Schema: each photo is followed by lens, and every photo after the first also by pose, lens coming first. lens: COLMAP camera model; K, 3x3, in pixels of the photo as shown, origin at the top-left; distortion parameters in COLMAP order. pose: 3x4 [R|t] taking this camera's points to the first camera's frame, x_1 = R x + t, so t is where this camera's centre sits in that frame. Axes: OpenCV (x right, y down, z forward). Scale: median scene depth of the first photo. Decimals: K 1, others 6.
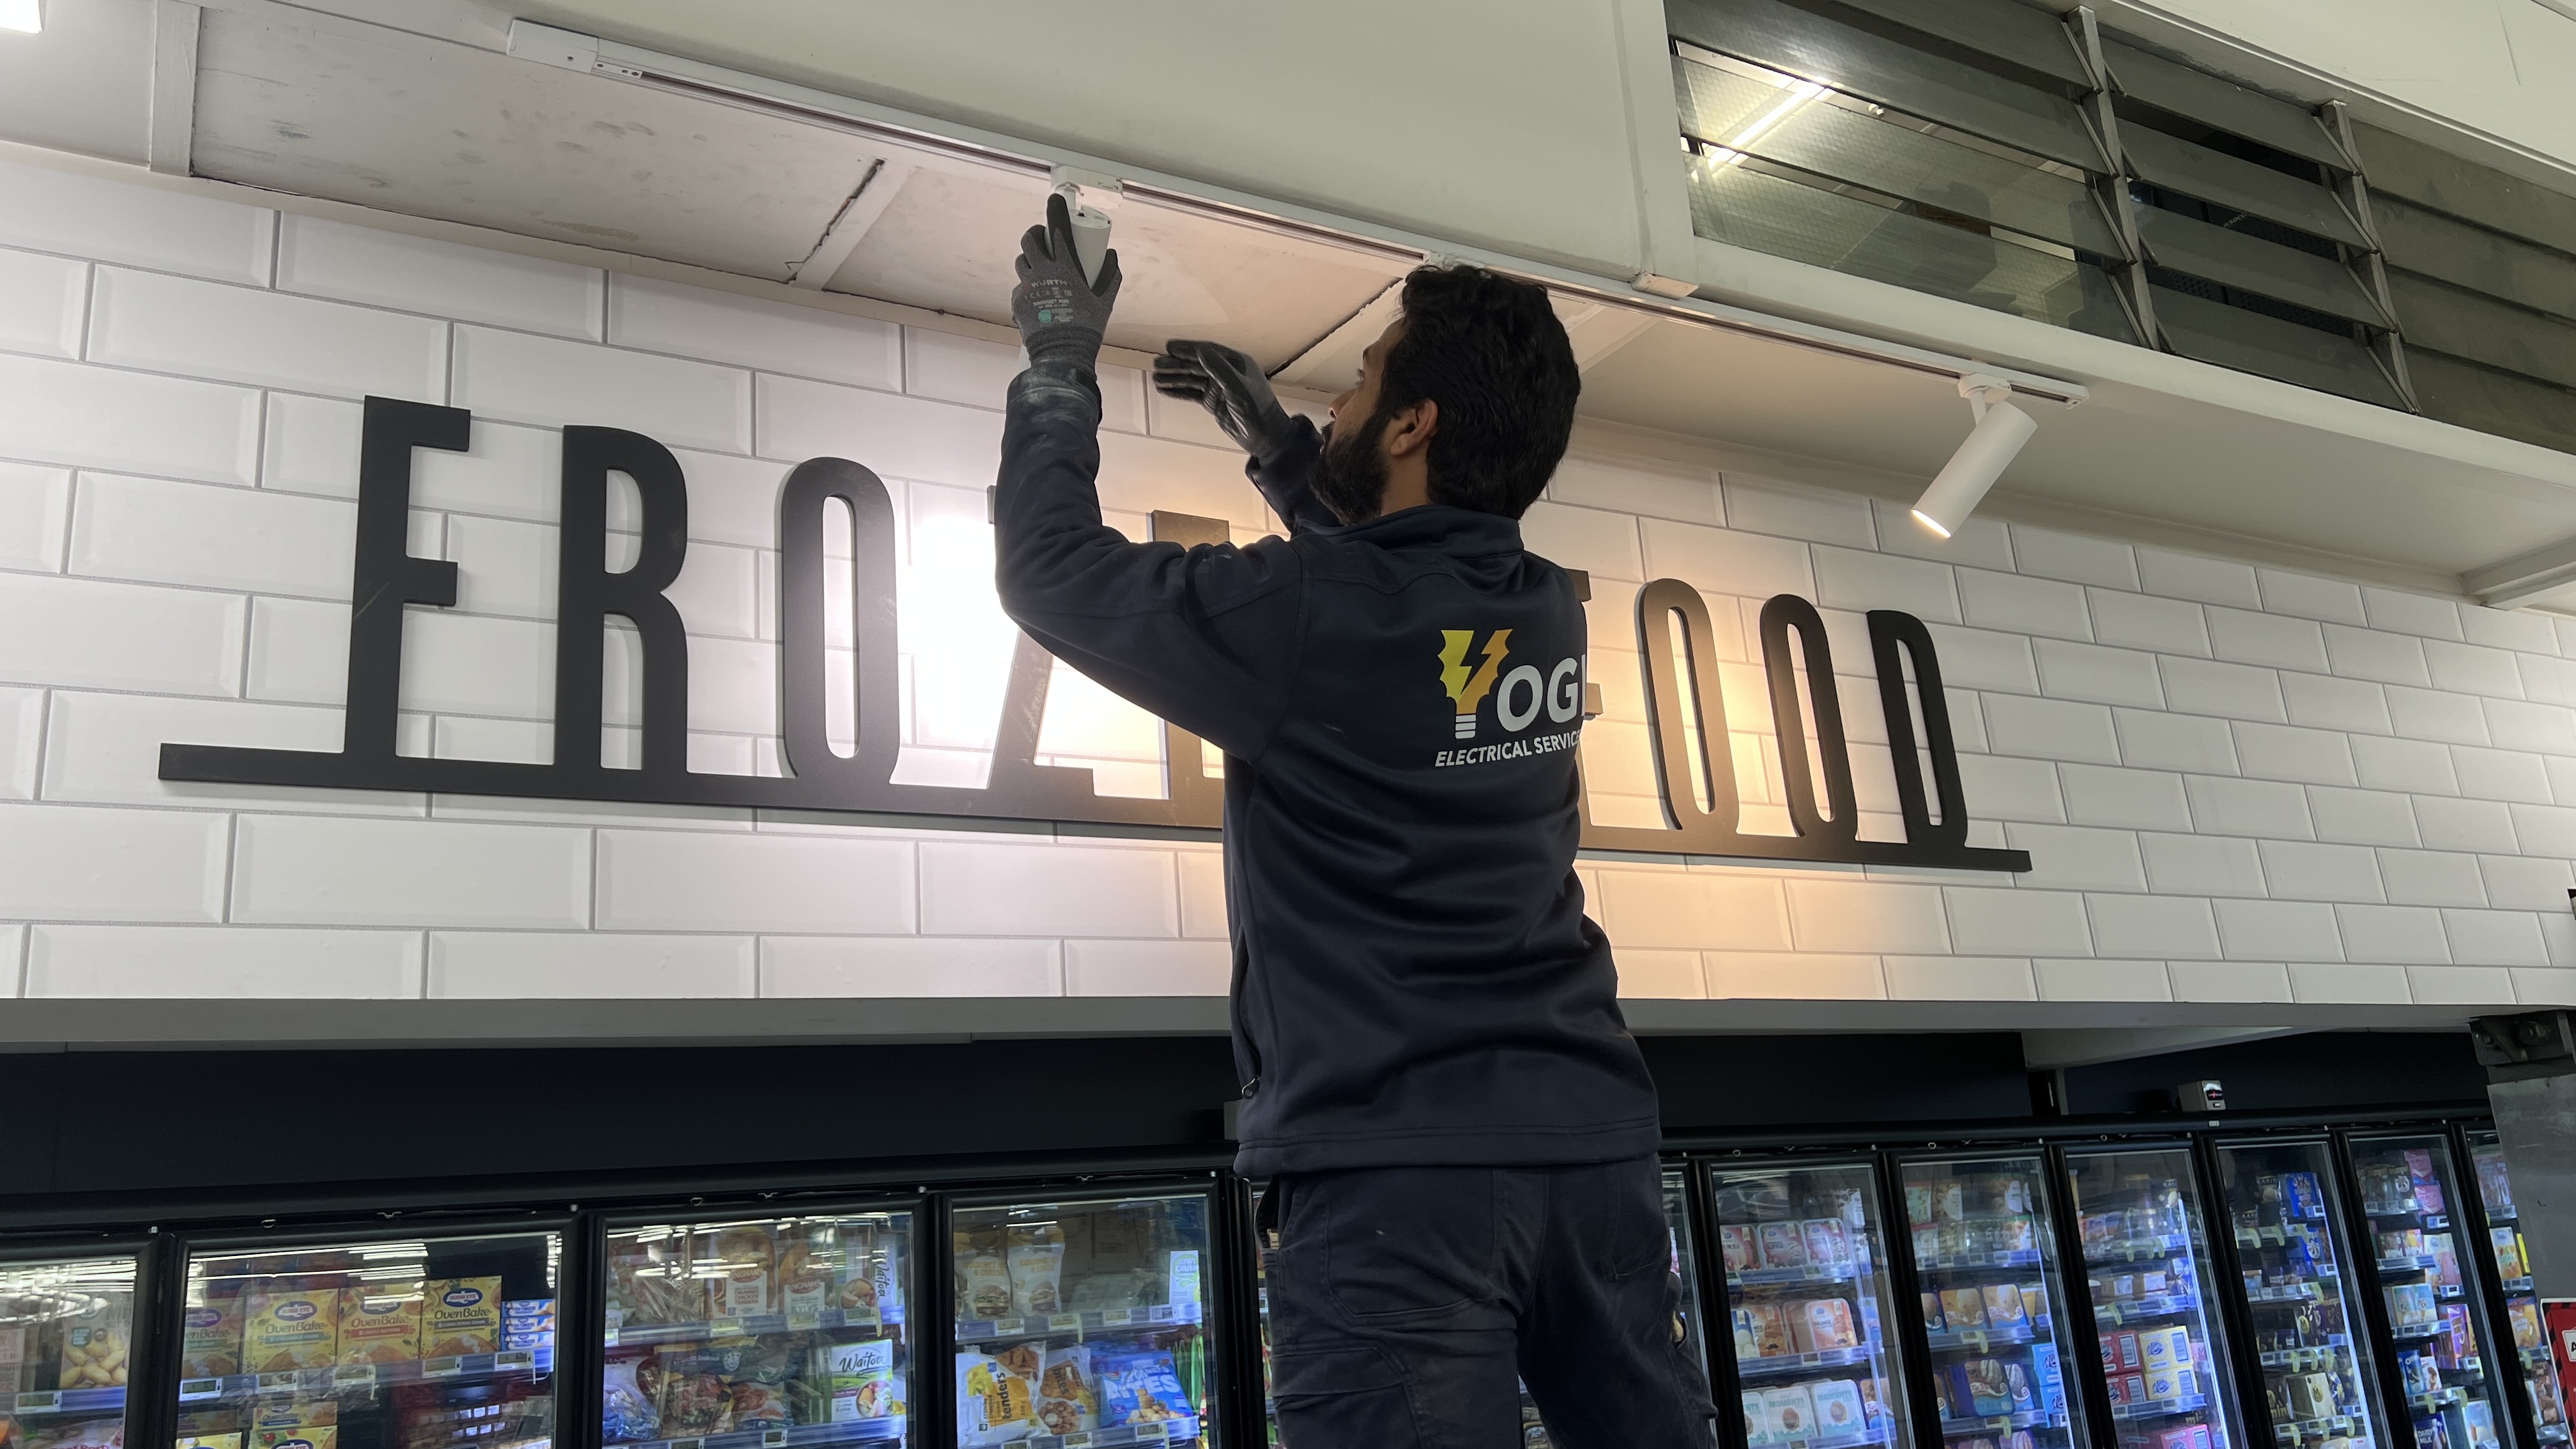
lens RADIAL K [[1911.9, 0, 1293.5], [0, 1911.9, 736.1], [0, 0, 1]] dist [0.052424, -0.059990]
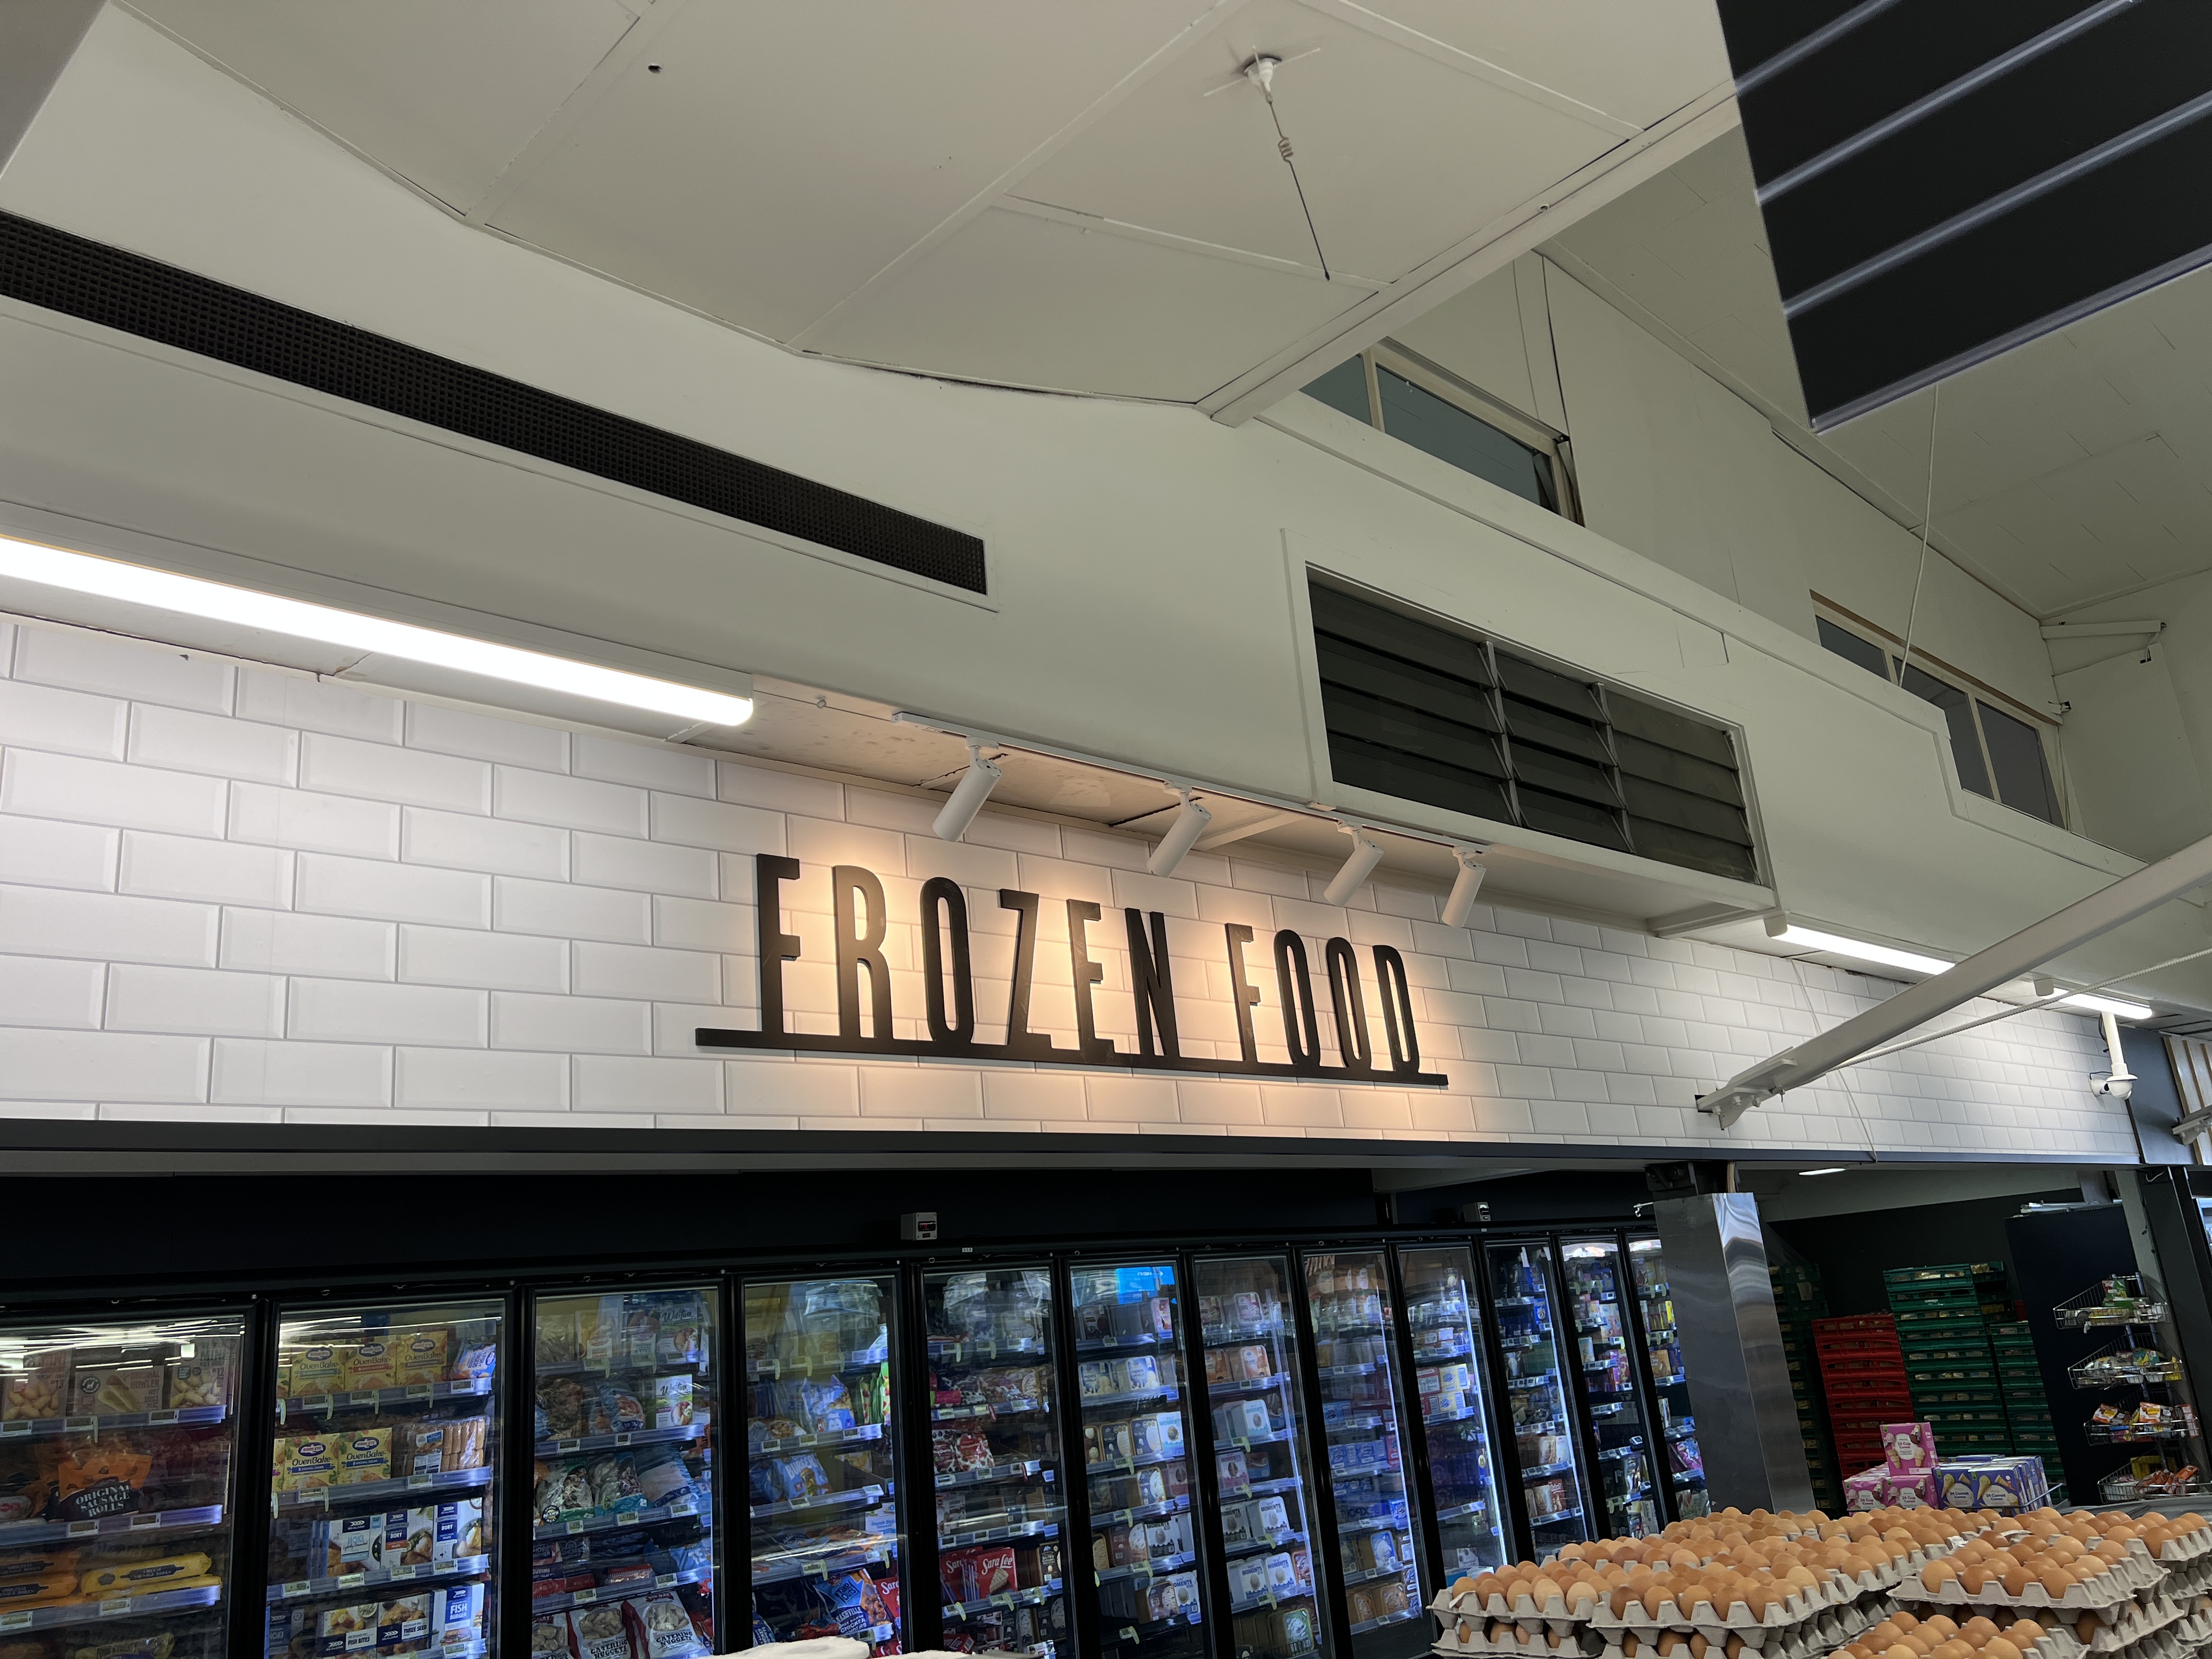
lens RADIAL K [[1676.1, 0, 1106.0], [0, 1676.1, 829.5], [0, 0, 1]] dist [0.070226, -0.085990]
pose [[0.968351, 0.057073, 0.242978, -0.379208], [-0.046588, 0.997727, -0.048687, -0.089574], [-0.245204, 0.035827, 0.968809, -0.564848]]
